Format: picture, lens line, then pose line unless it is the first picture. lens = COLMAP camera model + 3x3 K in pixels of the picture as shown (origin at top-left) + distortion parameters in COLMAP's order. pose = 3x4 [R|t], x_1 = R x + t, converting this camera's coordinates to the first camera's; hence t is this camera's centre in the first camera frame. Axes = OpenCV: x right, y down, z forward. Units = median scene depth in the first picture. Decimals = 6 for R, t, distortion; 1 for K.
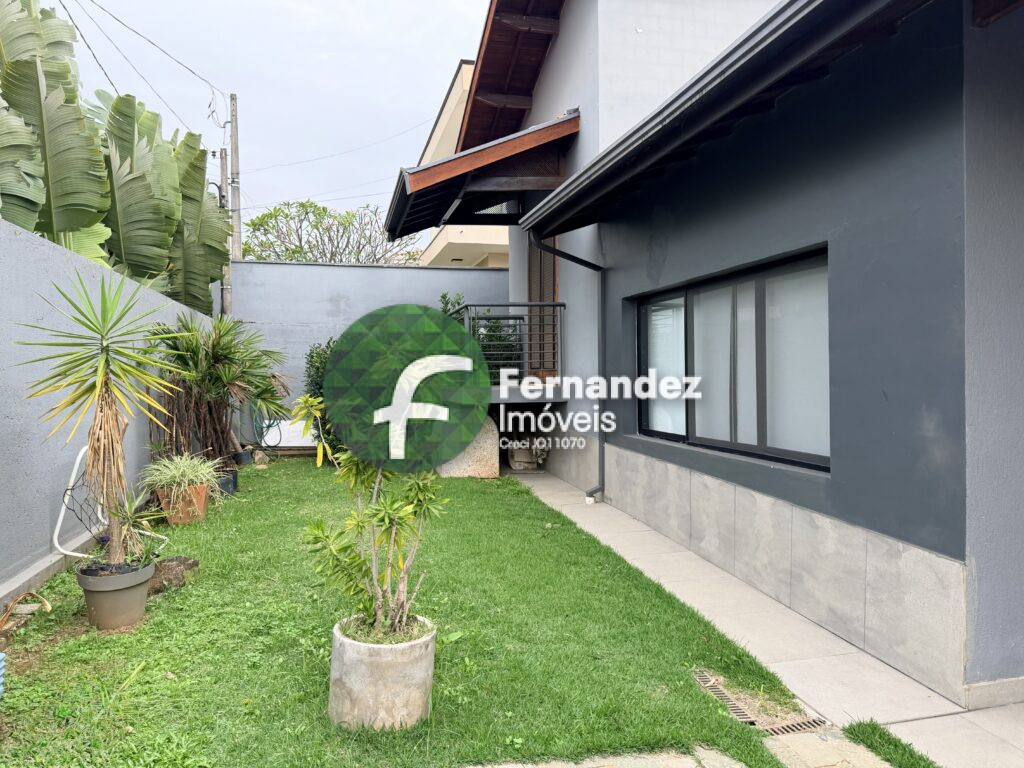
lens RADIAL K [[725.4, 0, 505.6], [0, 725.4, 387.3], [0, 0, 1]] dist [0.039615, -0.044426]
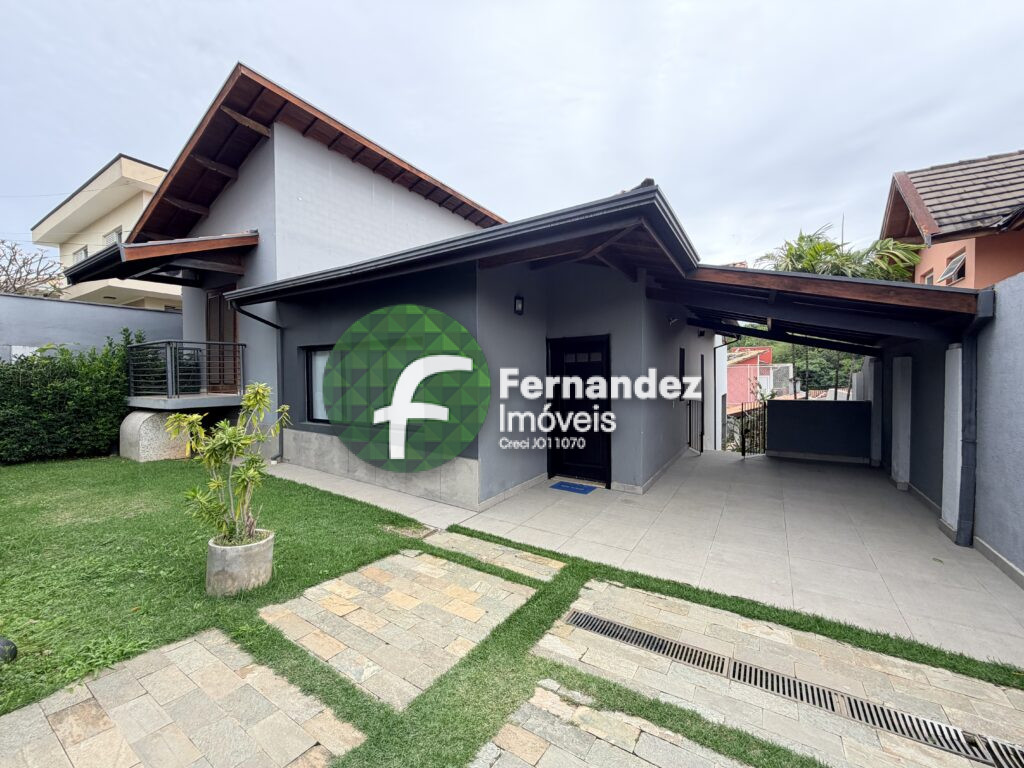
lens RADIAL K [[410.0, 0, 513.5], [0, 410.0, 381.3], [0, 0, 1]] dist [0.001294, 0.000171]
pose [[0.701008, 0.002566, 0.713149, -0.315135], [0.010092, 0.999858, -0.013517, -0.030084], [-0.713082, 0.016673, 0.700882, -0.157359]]
